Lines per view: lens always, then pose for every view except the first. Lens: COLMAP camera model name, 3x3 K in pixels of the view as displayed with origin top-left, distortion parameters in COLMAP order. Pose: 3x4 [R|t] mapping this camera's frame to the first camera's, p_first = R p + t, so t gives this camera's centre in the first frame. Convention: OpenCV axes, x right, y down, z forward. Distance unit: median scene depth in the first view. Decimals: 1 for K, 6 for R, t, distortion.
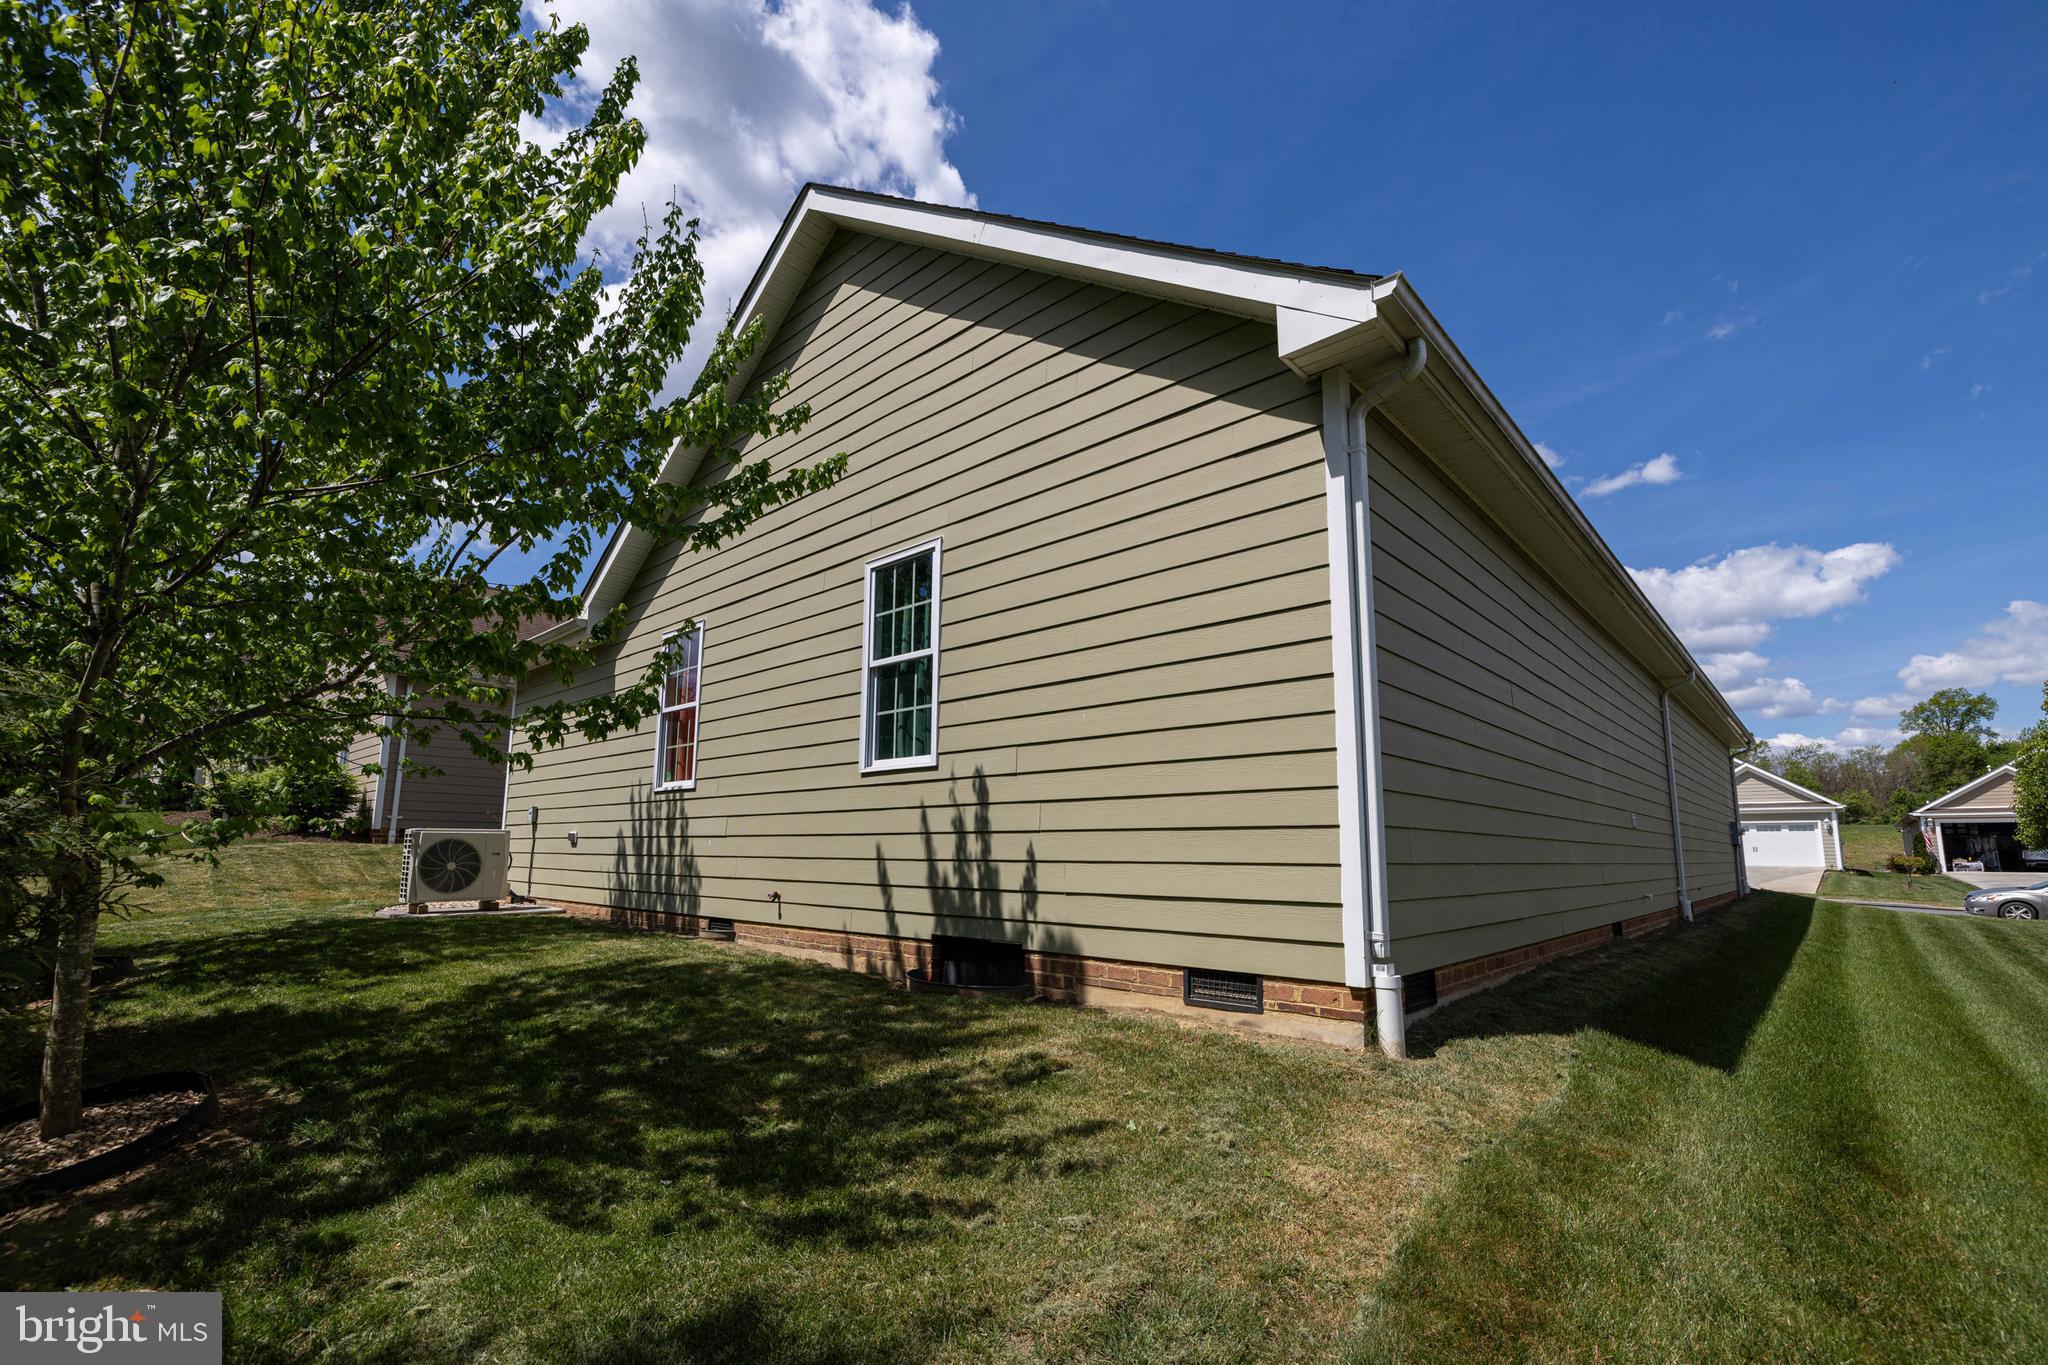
lens RADIAL K [[876.5, 0, 1024.1], [0, 876.5, 729.6], [0, 0, 1]] dist [0.001141, -0.000034]
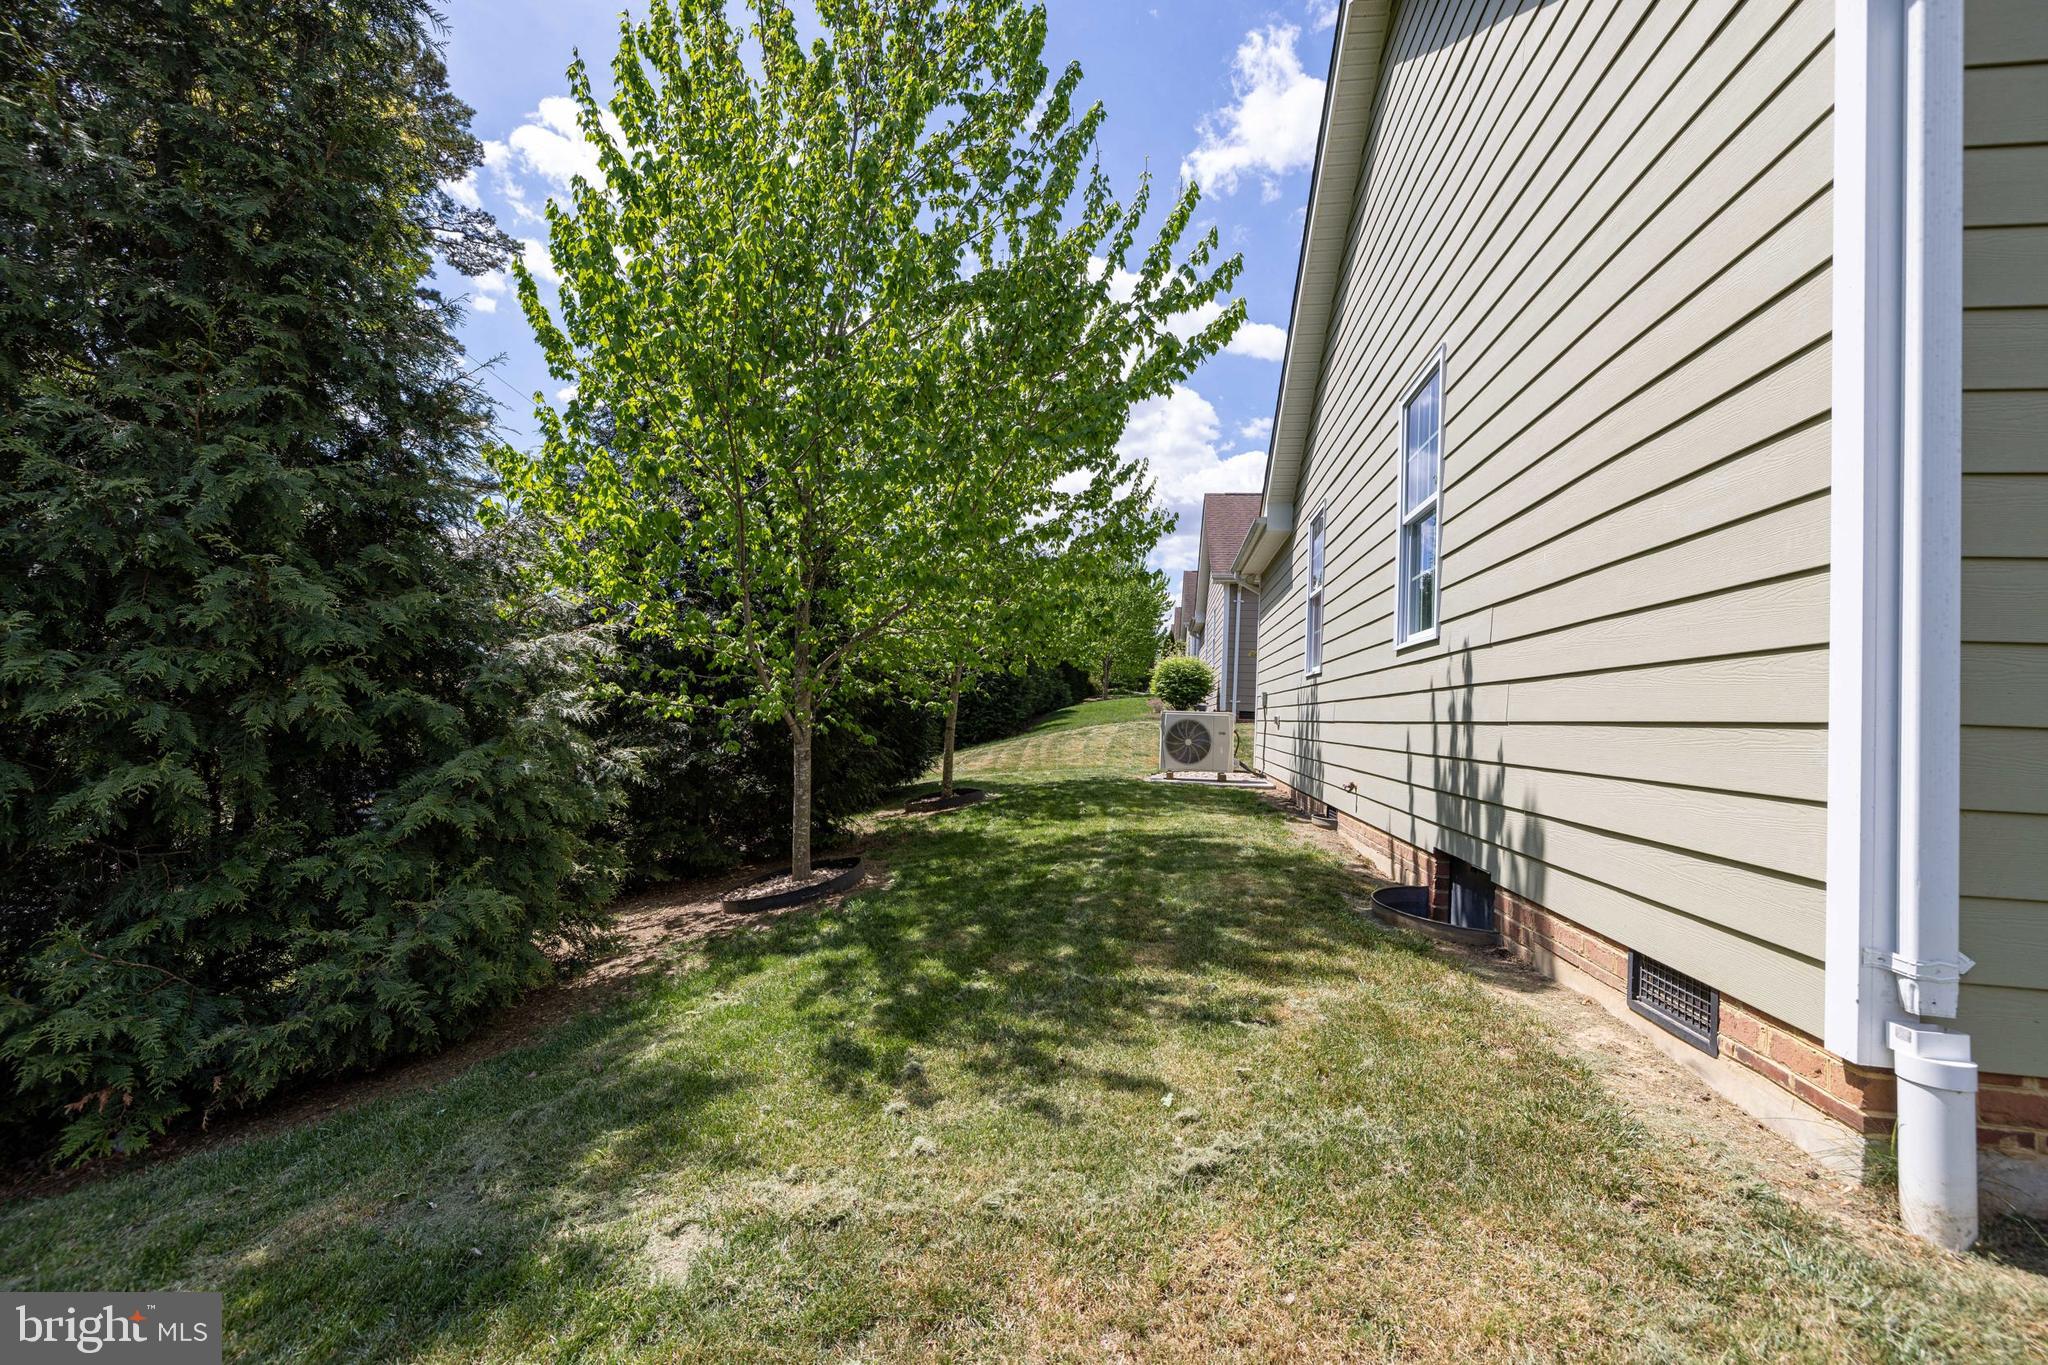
lens RADIAL K [[872.2, 0, 1024.0], [0, 872.2, 682.5], [0, 0, 1]] dist [-0.003032, -0.000520]
pose [[0.551266, -0.016223, -0.834172, 0.592428], [0.080361, 0.996195, 0.033732, 0.040201], [0.830451, -0.085630, 0.550472, 0.423669]]
